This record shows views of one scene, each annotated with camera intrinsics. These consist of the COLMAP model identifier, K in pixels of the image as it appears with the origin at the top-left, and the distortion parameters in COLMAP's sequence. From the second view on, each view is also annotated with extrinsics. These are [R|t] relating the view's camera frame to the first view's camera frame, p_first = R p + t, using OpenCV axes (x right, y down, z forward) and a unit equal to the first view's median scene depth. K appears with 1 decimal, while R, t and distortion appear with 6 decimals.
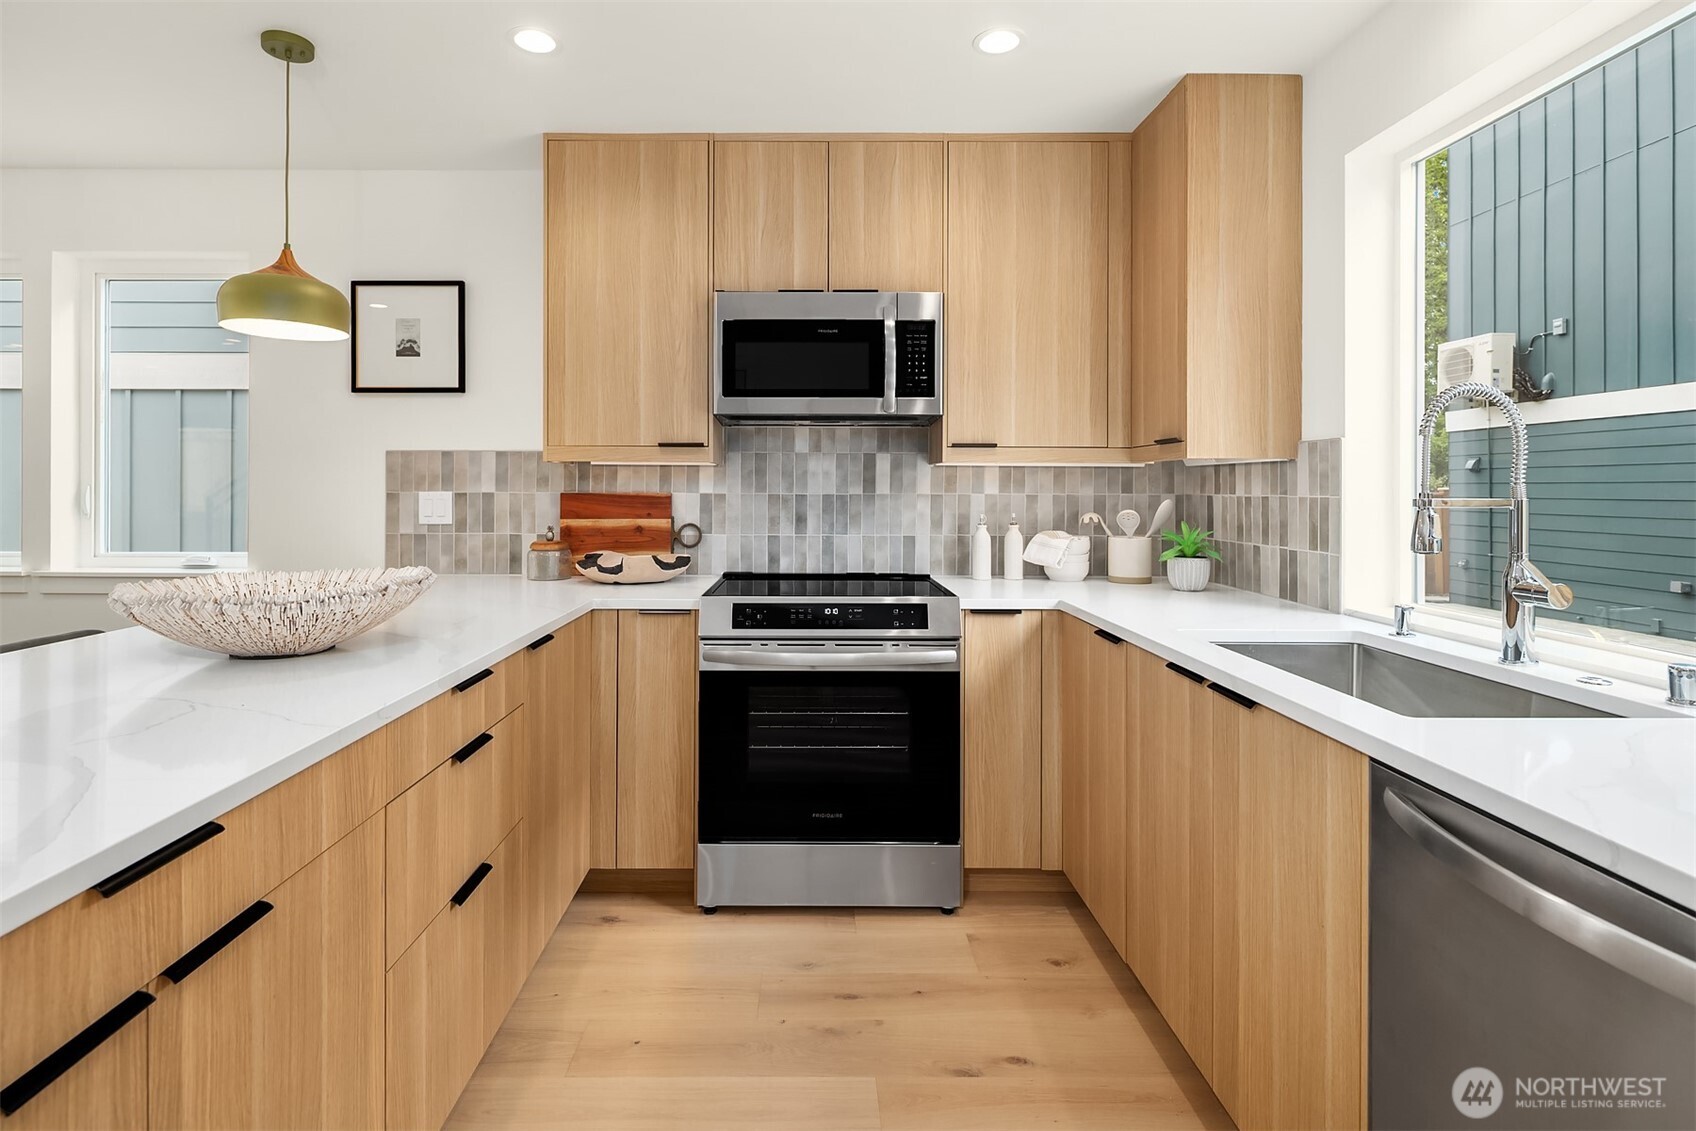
lens RADIAL K [[847.0, 0, 807.1], [0, 847.0, 480.0], [0, 0, 1]] dist [0.005229, -0.004891]
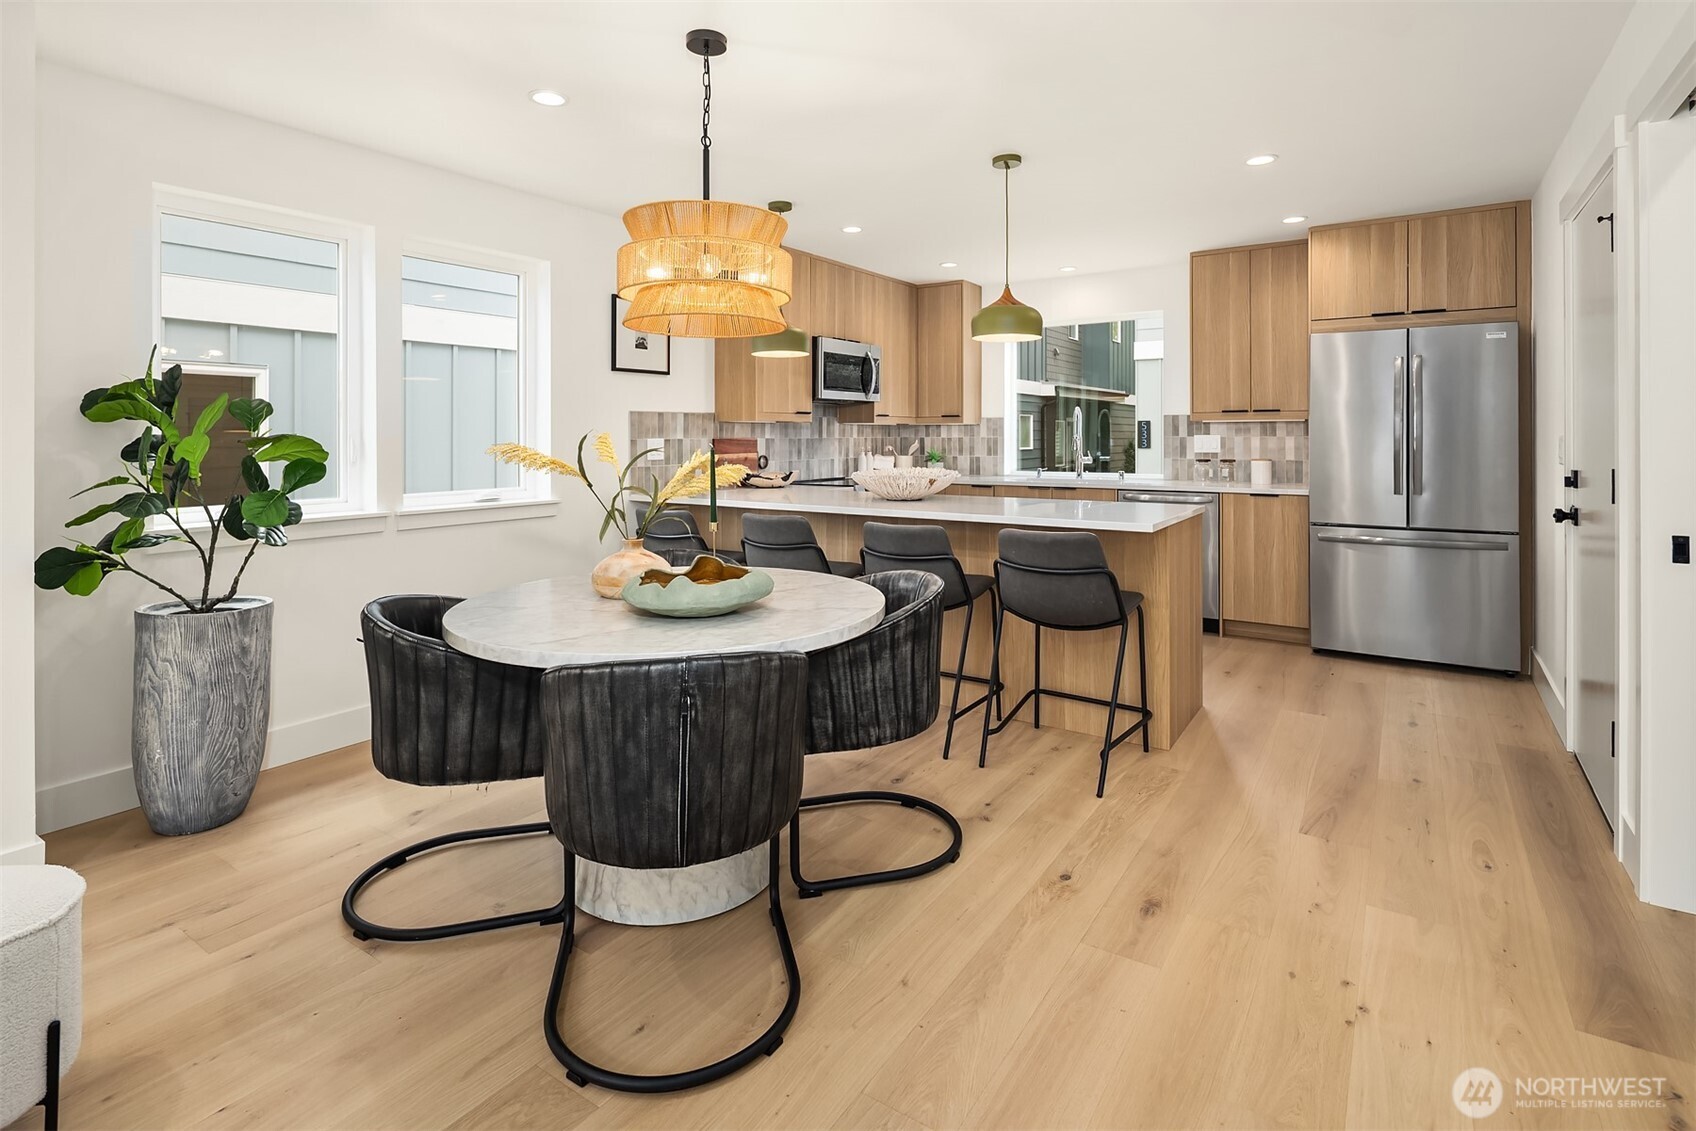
lens RADIAL K [[847.0, 0, 852.6], [0, 847.0, 437.9], [0, 0, 1]] dist [0.005229, -0.004891]
pose [[0.551447, -0.006994, 0.834180, -1.524883], [-0.004555, 0.999925, 0.011395, -0.006298], [-0.834197, -0.010084, 0.551374, -0.143759]]
